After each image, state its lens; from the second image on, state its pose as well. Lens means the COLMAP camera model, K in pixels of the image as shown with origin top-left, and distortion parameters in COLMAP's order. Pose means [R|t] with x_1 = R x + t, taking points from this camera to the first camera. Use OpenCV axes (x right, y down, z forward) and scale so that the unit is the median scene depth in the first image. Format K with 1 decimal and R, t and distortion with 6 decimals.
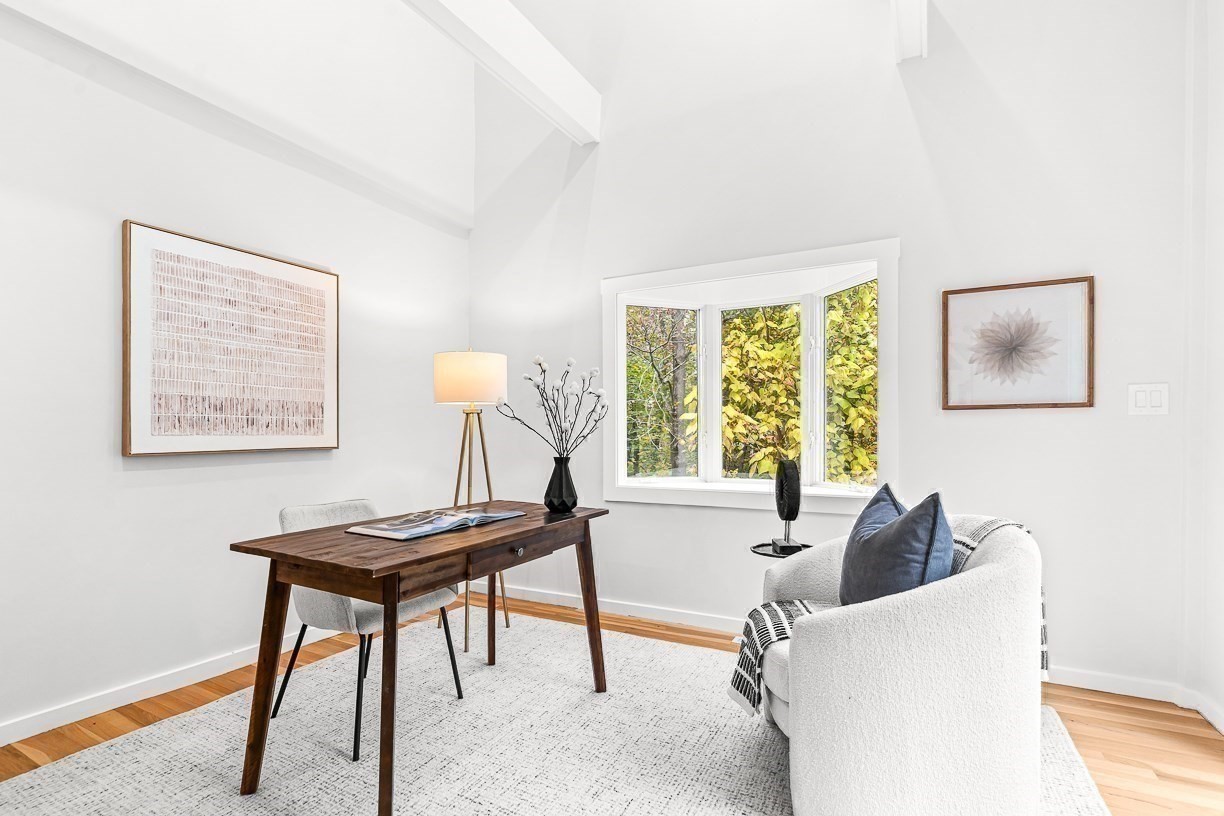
lens RADIAL K [[582.7, 0, 610.9], [0, 582.7, 431.1], [0, 0, 1]] dist [-0.000469, -0.000183]
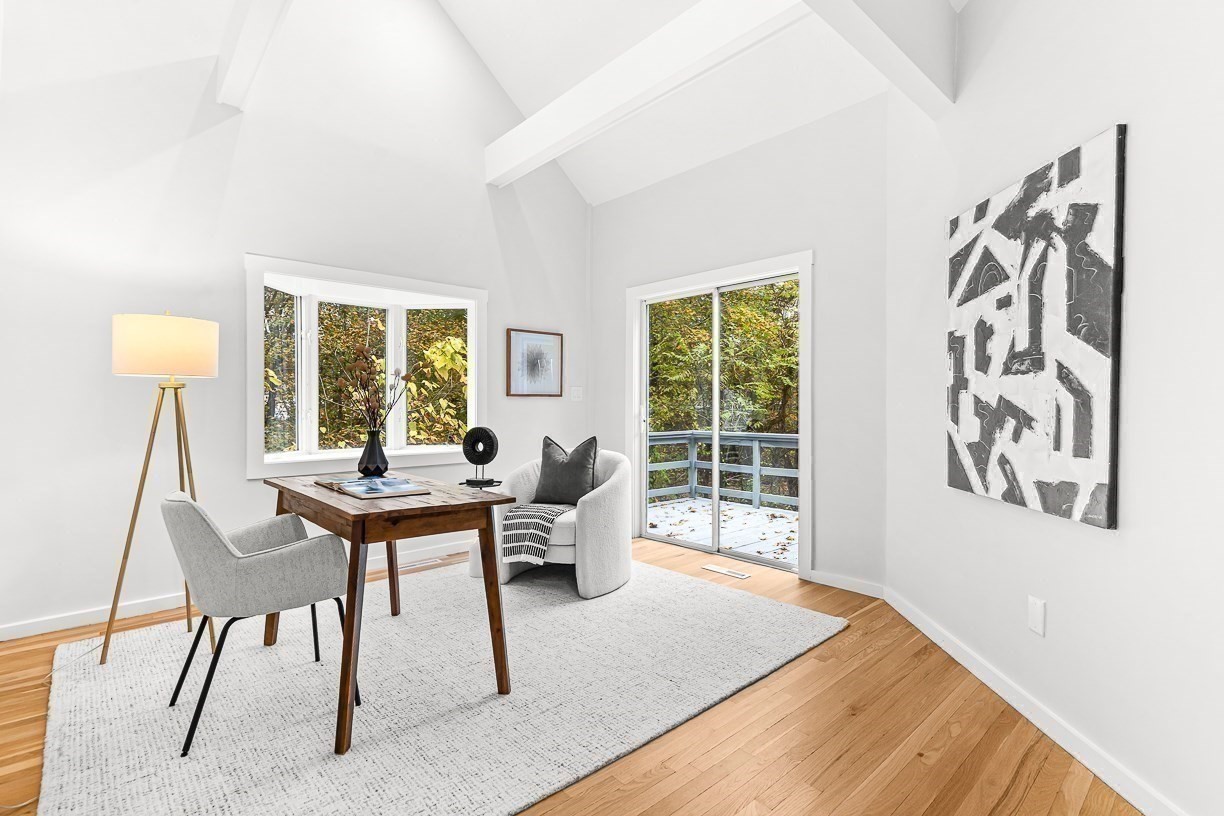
lens RADIAL K [[582.4, 0, 618.3], [0, 582.4, 409.4], [0, 0, 1]] dist [-0.000173, 0.000084]
pose [[0.325143, -0.003432, 0.945659, -0.979434], [-0.000212, 0.999993, 0.003702, -0.003489], [-0.945665, -0.001404, 0.325140, 0.123713]]
